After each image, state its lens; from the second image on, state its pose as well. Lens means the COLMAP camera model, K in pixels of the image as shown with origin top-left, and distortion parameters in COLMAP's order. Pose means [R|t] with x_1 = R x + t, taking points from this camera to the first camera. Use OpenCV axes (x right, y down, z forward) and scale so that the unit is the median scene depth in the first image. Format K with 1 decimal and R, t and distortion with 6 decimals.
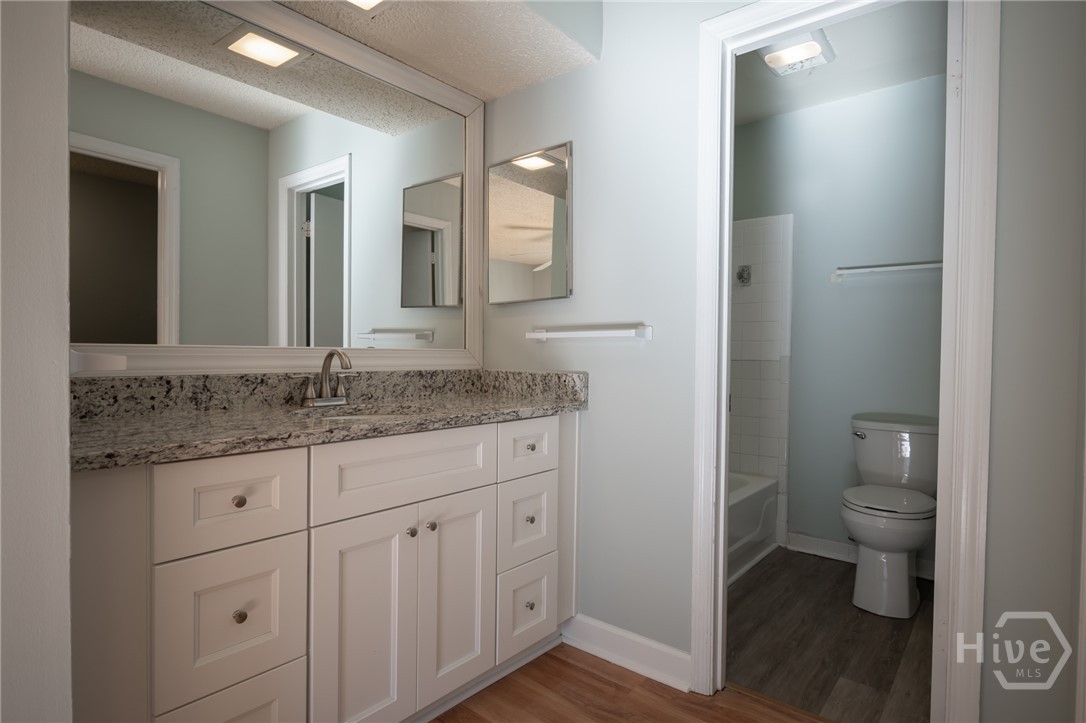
lens RADIAL K [[579.2, 0, 542.4], [0, 579.2, 362.5], [0, 0, 1]] dist [0.004093, -0.003921]
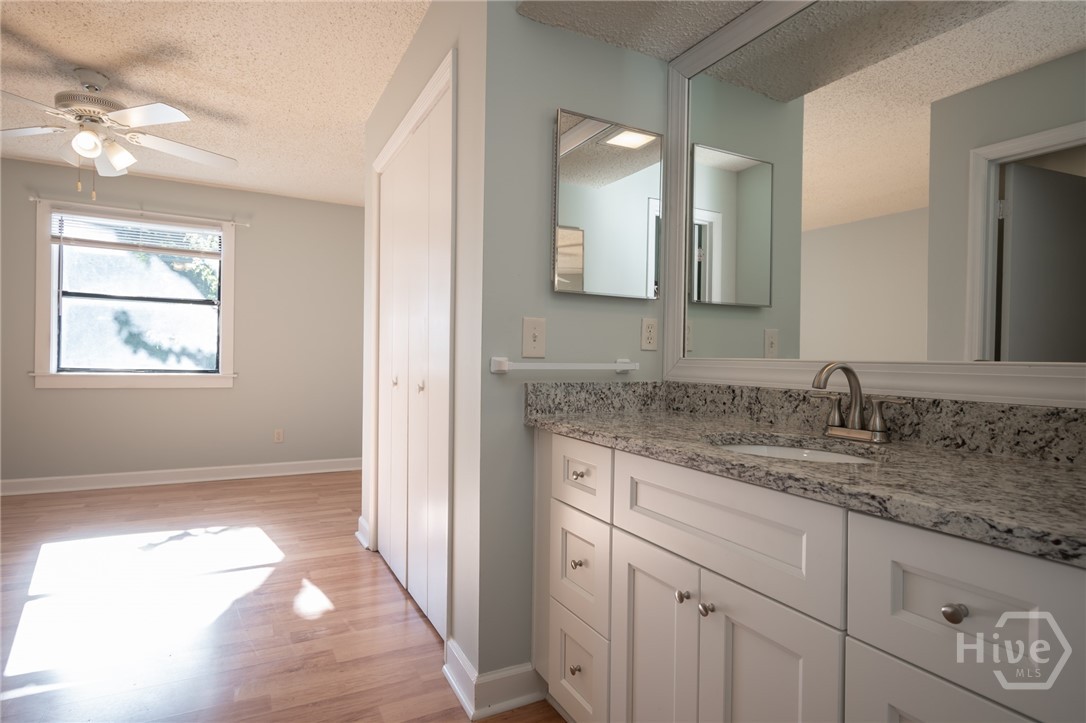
lens RADIAL K [[559.7, 0, 542.4], [0, 559.7, 353.8], [0, 0, 1]] dist [0.000828, -0.002782]
pose [[-0.373807, -0.024658, -0.927179, 0.444970], [-0.037830, 0.999220, -0.011322, -0.011158], [0.926735, 0.030843, -0.374448, 0.907023]]
